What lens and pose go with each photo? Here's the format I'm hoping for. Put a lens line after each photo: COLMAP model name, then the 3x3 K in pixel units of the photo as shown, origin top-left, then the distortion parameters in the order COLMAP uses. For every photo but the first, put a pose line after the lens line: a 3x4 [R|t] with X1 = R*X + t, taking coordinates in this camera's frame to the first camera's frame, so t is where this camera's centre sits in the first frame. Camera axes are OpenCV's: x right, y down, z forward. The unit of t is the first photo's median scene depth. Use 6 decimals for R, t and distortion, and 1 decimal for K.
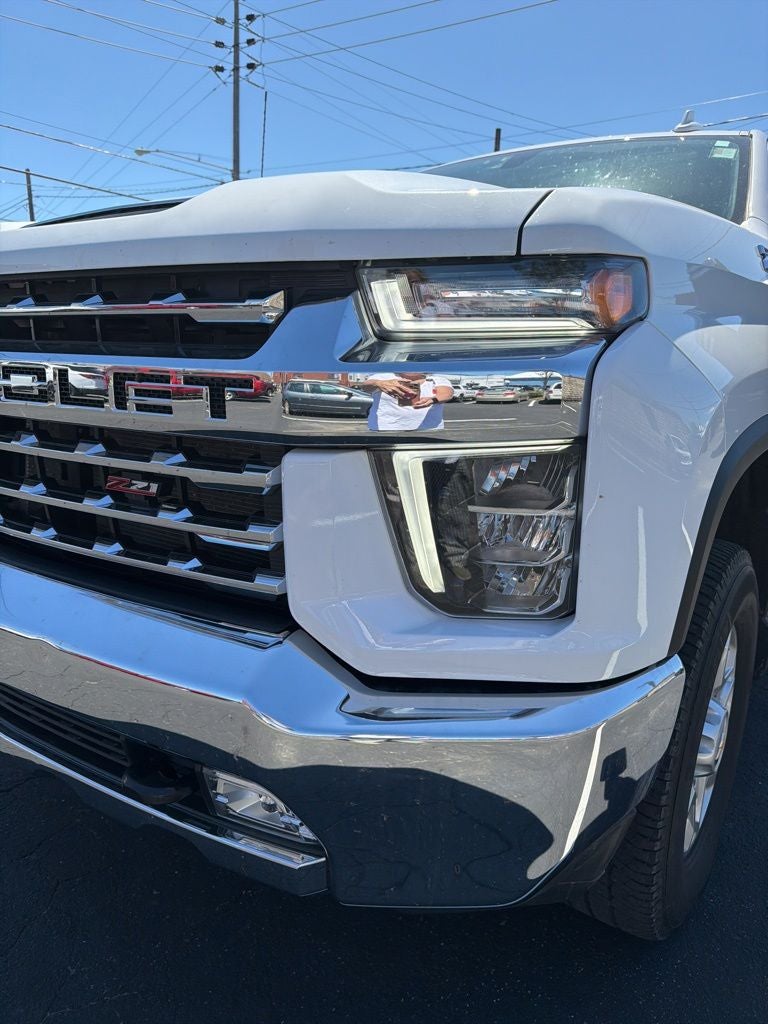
lens RADIAL K [[735.1, 0, 396.3], [0, 735.1, 516.2], [0, 0, 1]] dist [0.060165, -0.085381]
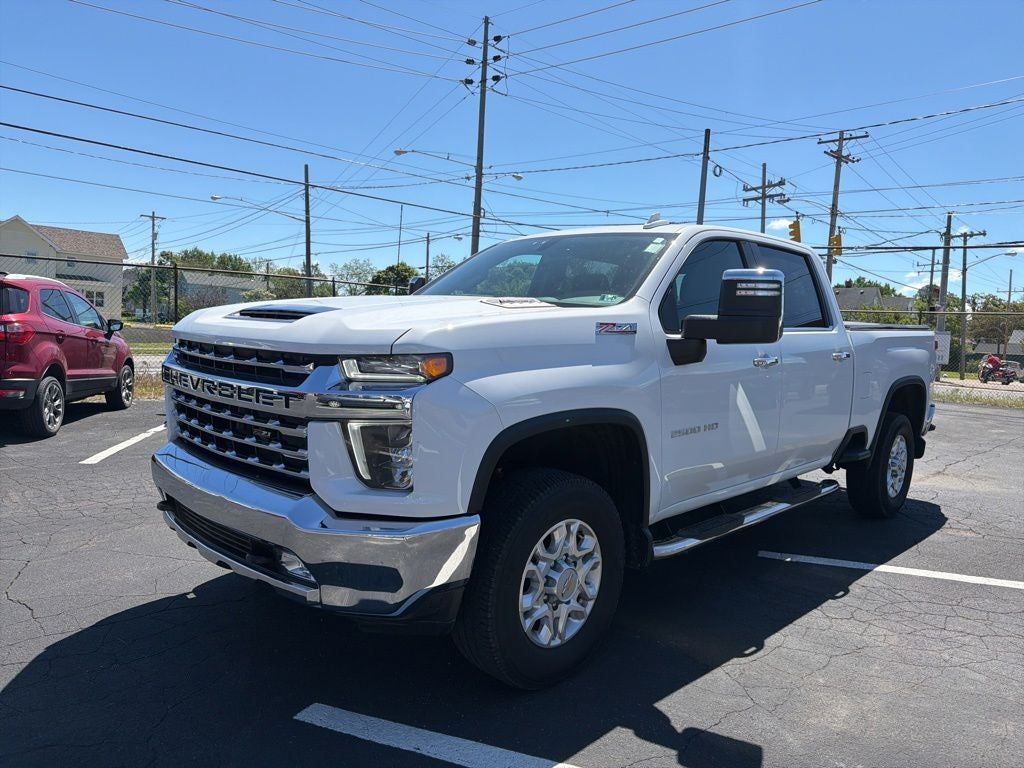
lens RADIAL K [[735.1, 0, 506.9], [0, 735.1, 386.9], [0, 0, 1]] dist [0.060165, -0.085381]
pose [[0.984557, 0.030616, -0.172364, 0.887362], [-0.052447, 0.990949, -0.123566, 0.069411], [0.167021, 0.130698, 0.977252, -1.320659]]
